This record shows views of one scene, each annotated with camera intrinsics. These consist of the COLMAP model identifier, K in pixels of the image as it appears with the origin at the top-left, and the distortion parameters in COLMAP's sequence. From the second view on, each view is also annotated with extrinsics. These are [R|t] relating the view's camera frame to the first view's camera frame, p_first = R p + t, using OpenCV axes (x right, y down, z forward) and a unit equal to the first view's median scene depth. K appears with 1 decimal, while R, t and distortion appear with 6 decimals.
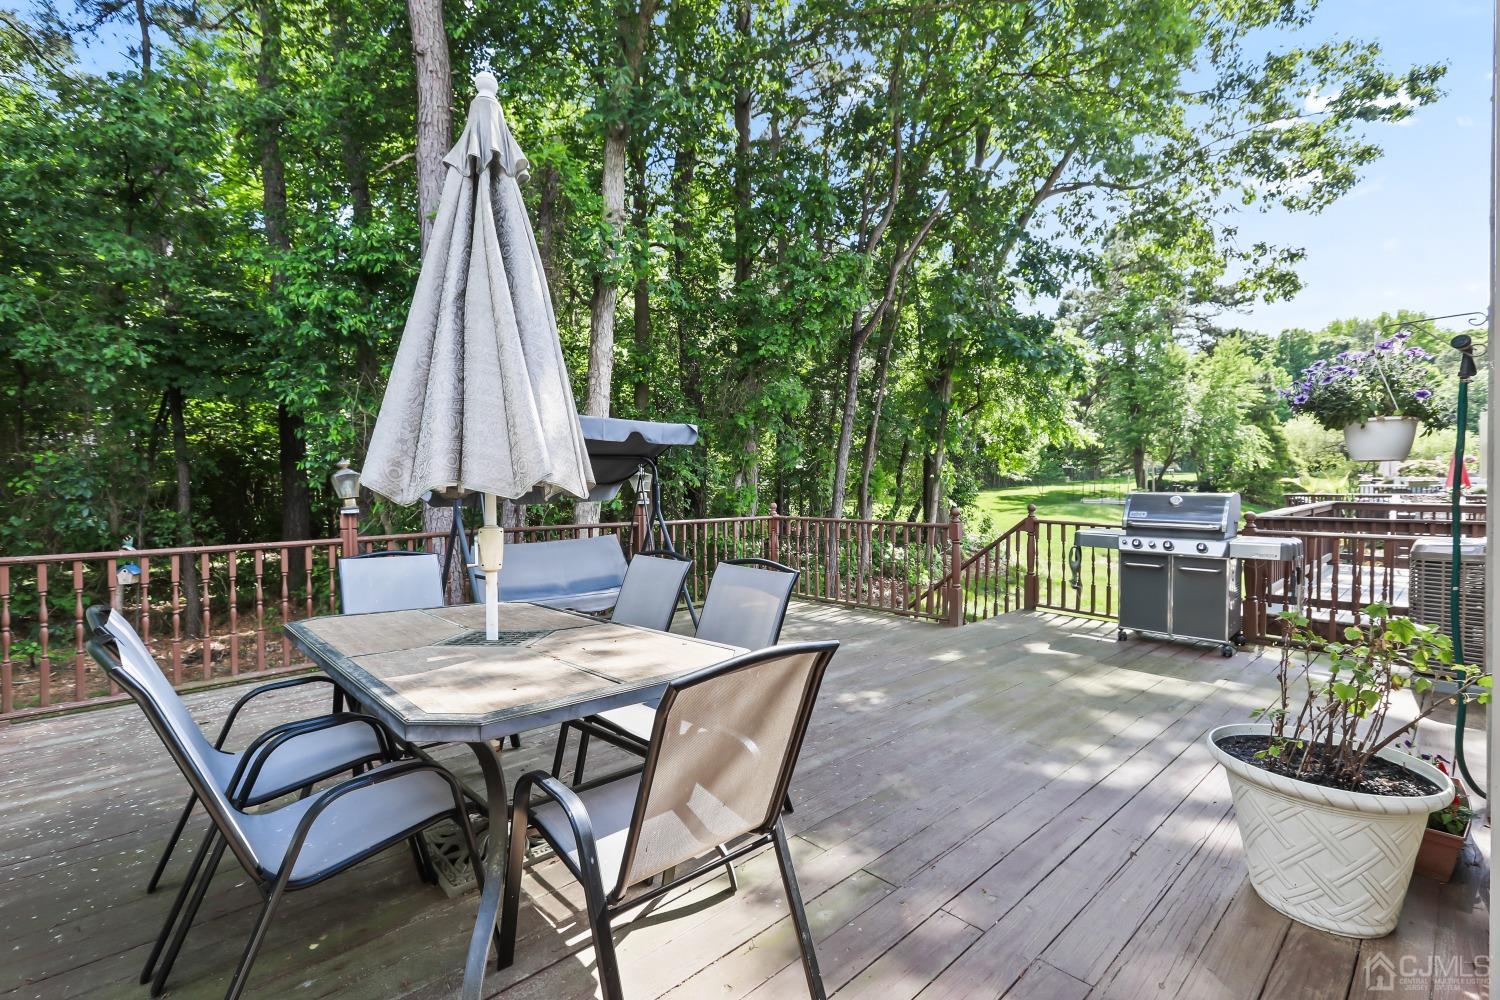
lens RADIAL K [[678.5, 0, 751.7], [0, 678.5, 497.7], [0, 0, 1]] dist [0.000699, 0.000575]
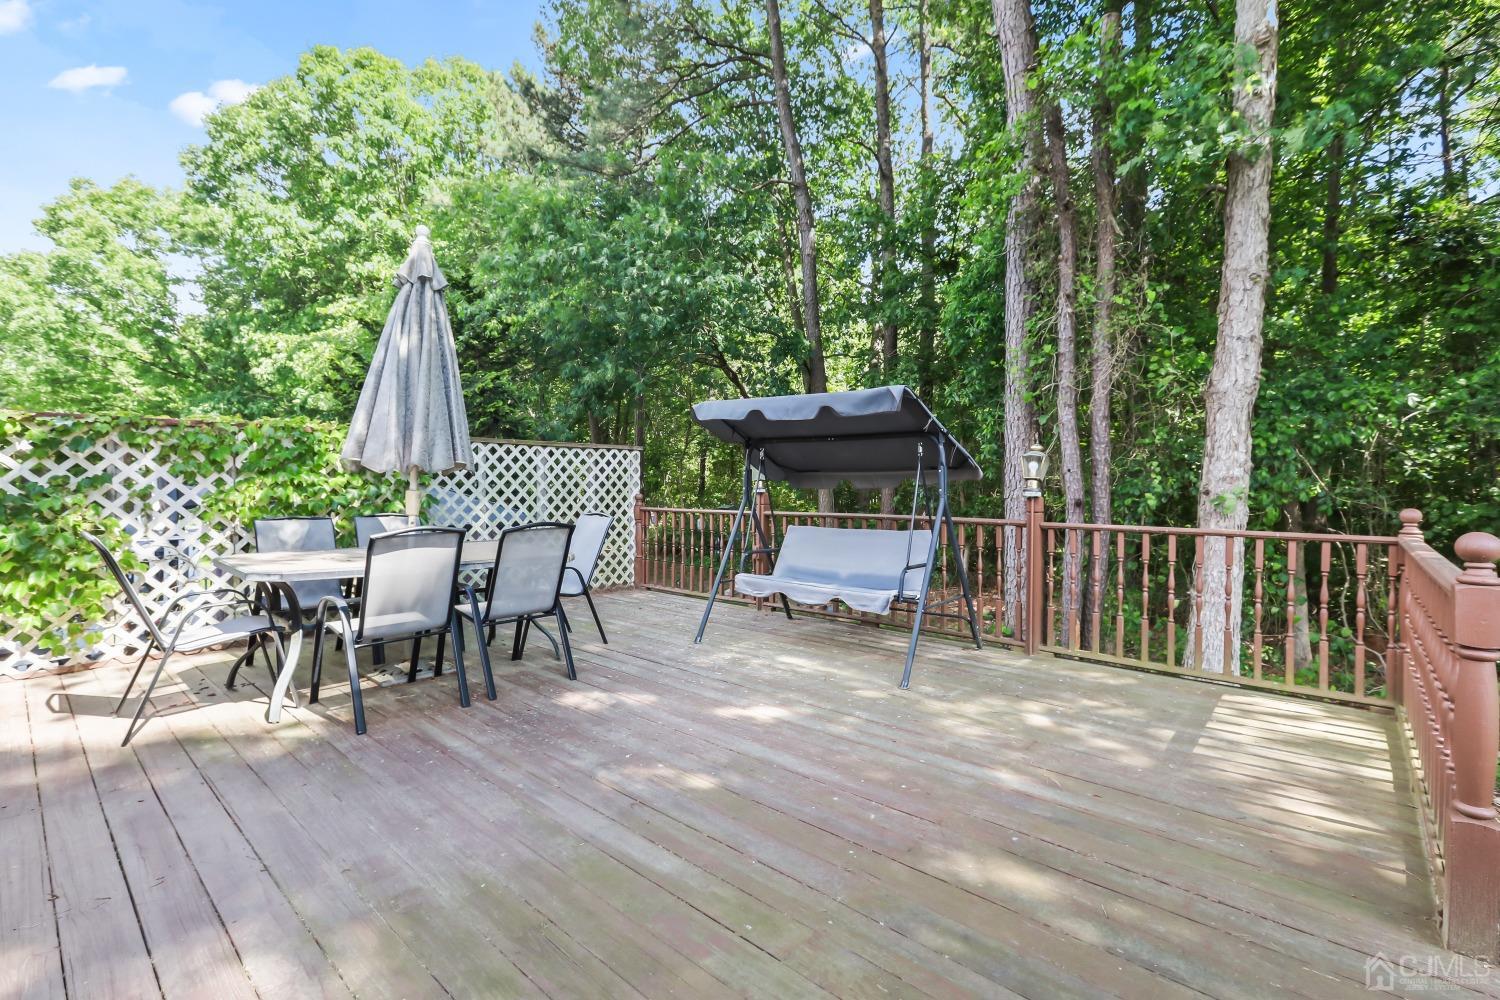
lens RADIAL K [[678.5, 0, 775.6], [0, 678.5, 473.7], [0, 0, 1]] dist [0.000699, 0.000575]
pose [[0.097341, 0.001882, -0.995249, 1.007793], [-0.018865, 0.999822, 0.000046, -0.010783], [0.995072, 0.018771, 0.097359, 1.219762]]
